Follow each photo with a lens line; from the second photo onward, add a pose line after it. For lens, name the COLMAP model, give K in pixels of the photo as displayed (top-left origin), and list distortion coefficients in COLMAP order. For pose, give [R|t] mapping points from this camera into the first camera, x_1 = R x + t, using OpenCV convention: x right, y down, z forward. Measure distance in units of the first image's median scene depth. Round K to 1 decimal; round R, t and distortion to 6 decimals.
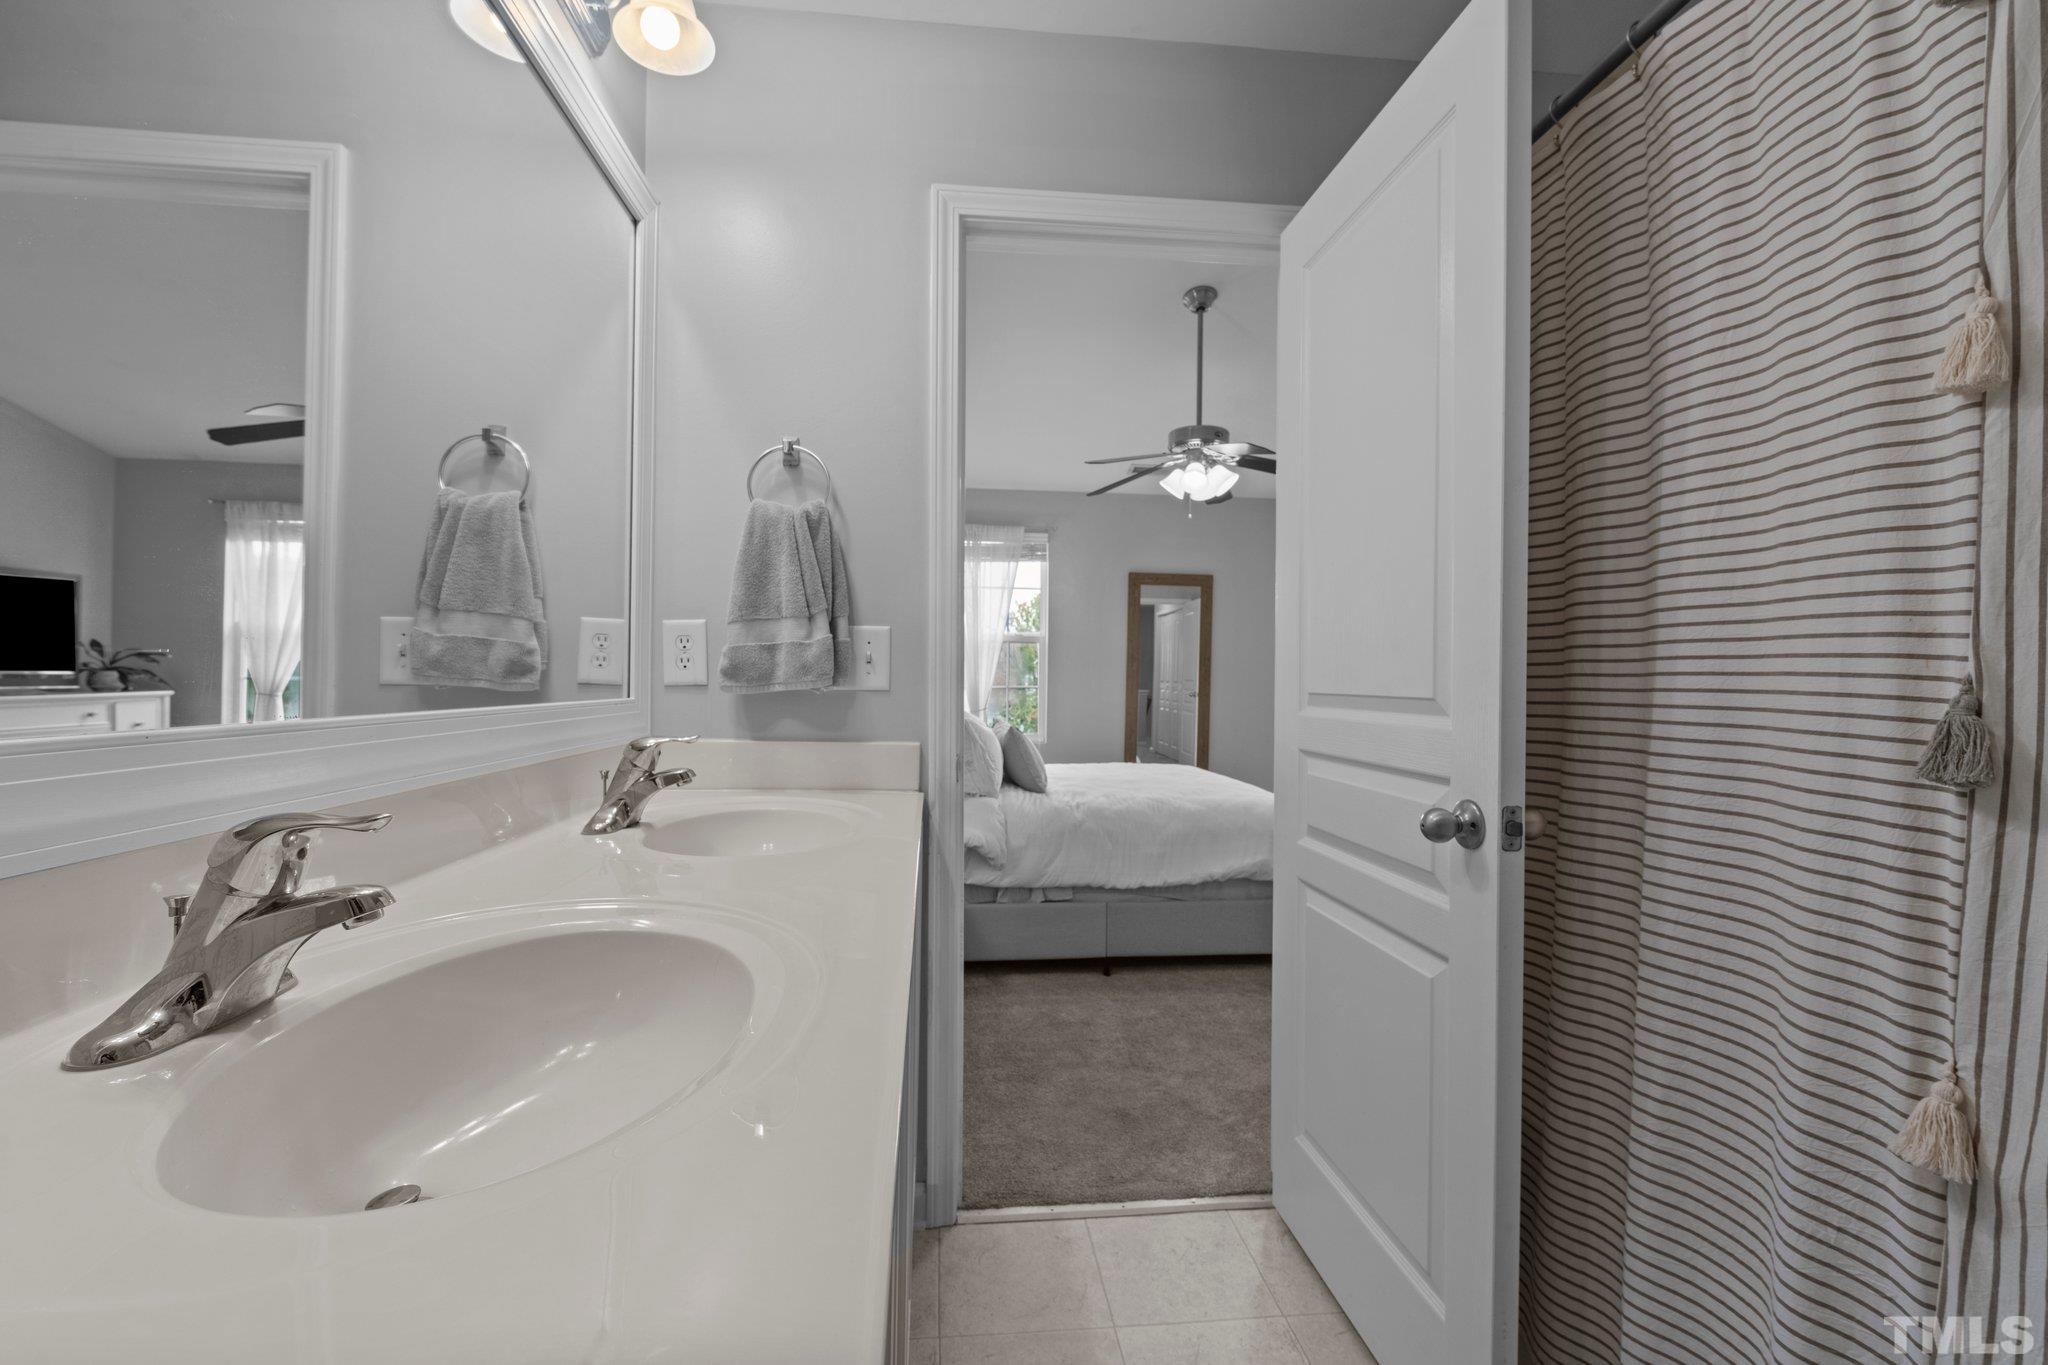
lens RADIAL K [[888.1, 0, 1023.2], [0, 888.1, 681.1], [0, 0, 1]] dist [0.004124, -0.000931]
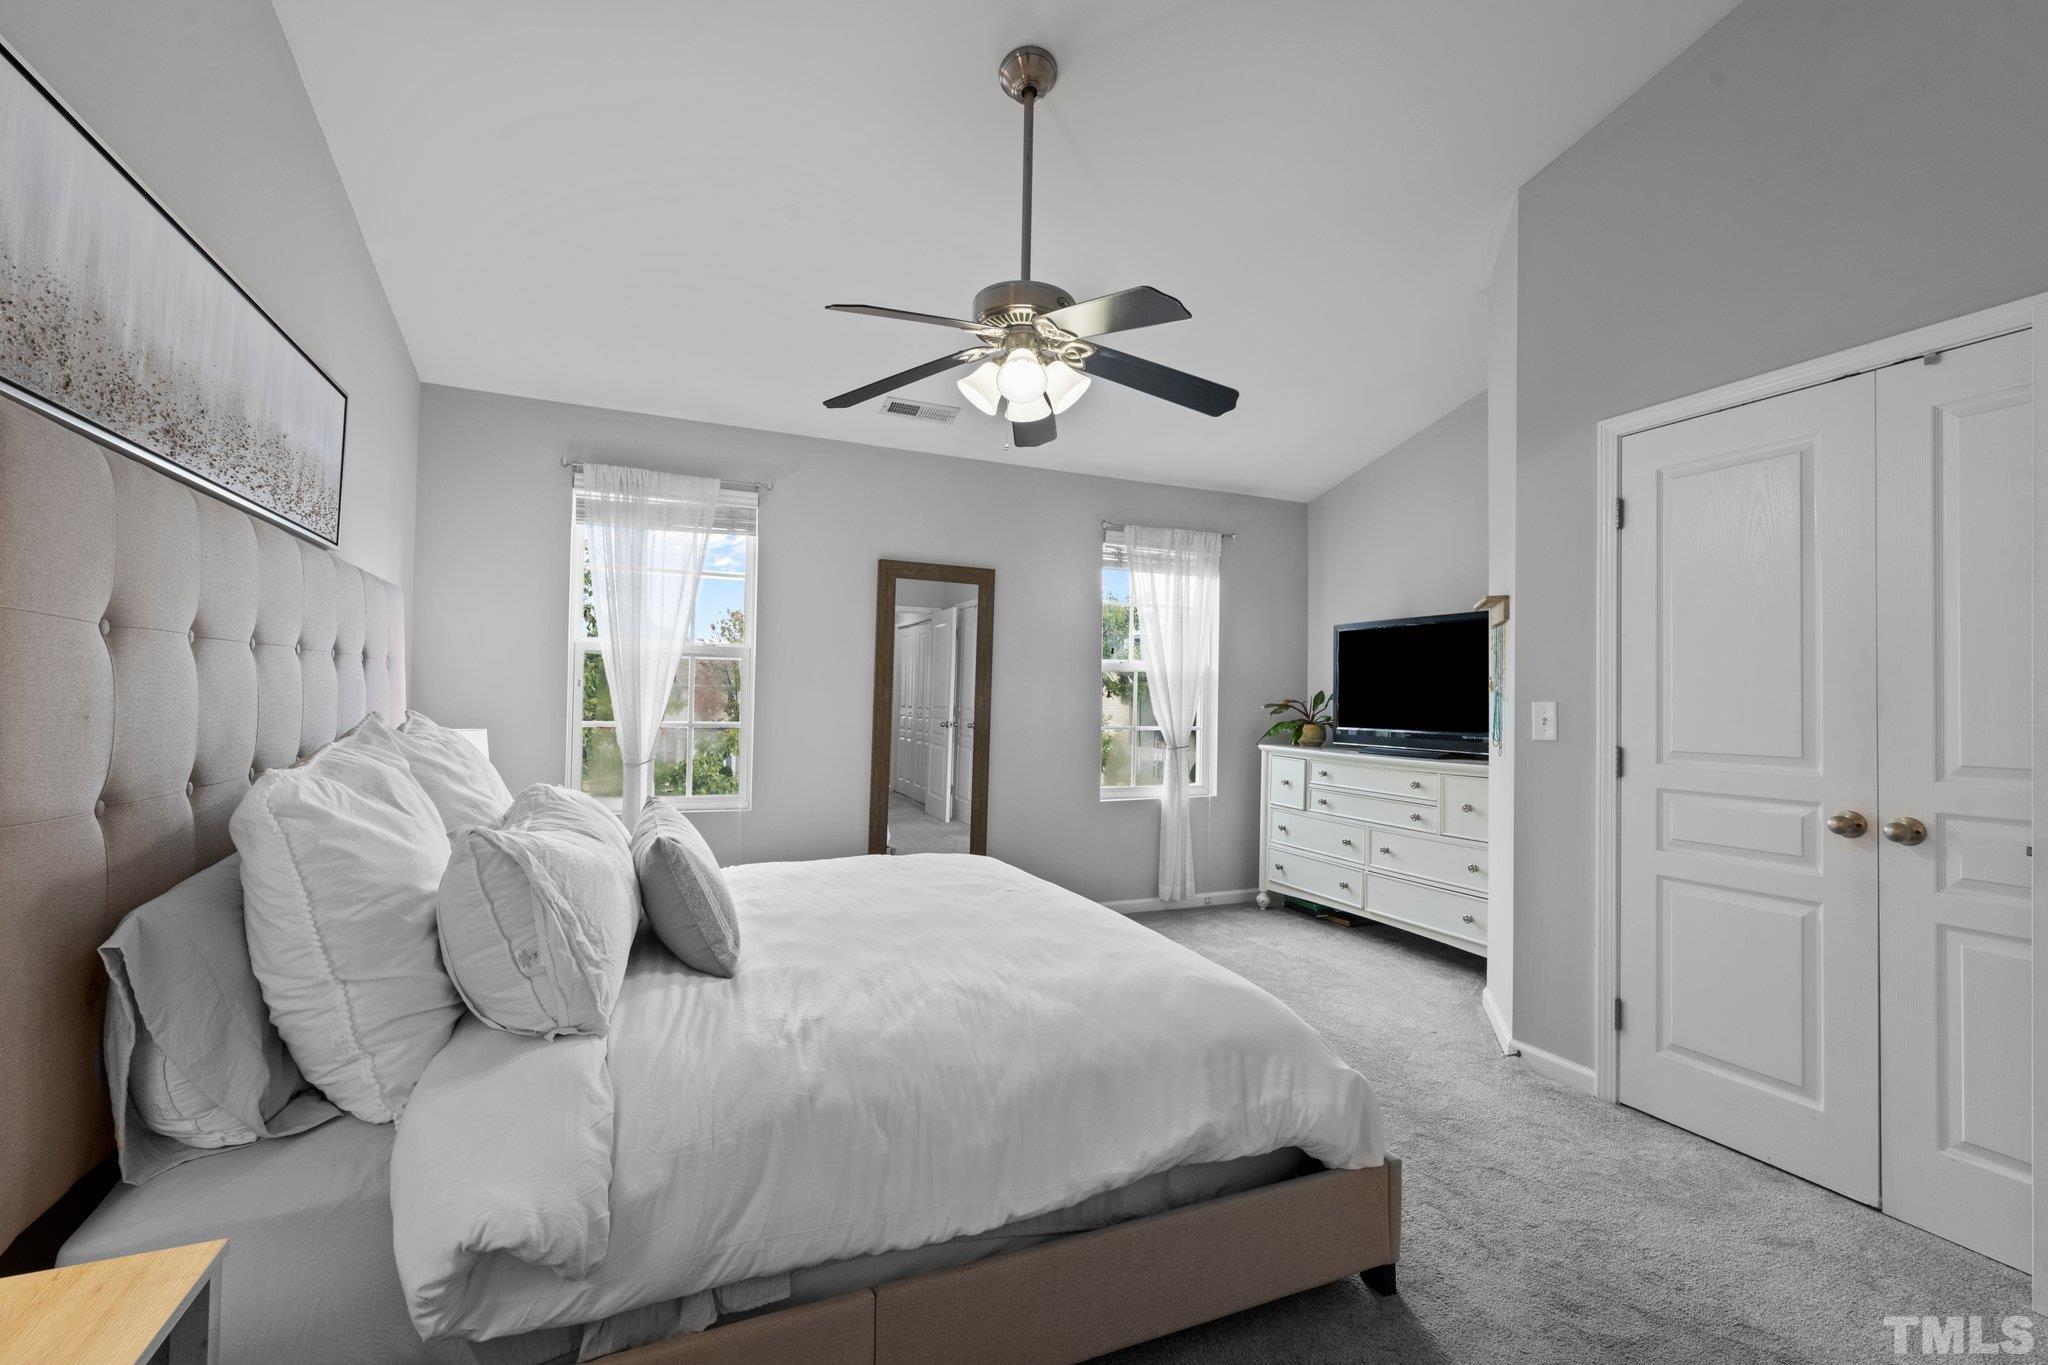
lens RADIAL K [[888.1, 0, 1022.4], [0, 888.1, 678.5], [0, 0, 1]] dist [0.004124, -0.000931]
pose [[0.952584, 0.012449, 0.304019, 0.023393], [-0.006120, 0.999744, -0.021765, -0.021513], [-0.304213, 0.018872, 0.952417, 0.460617]]
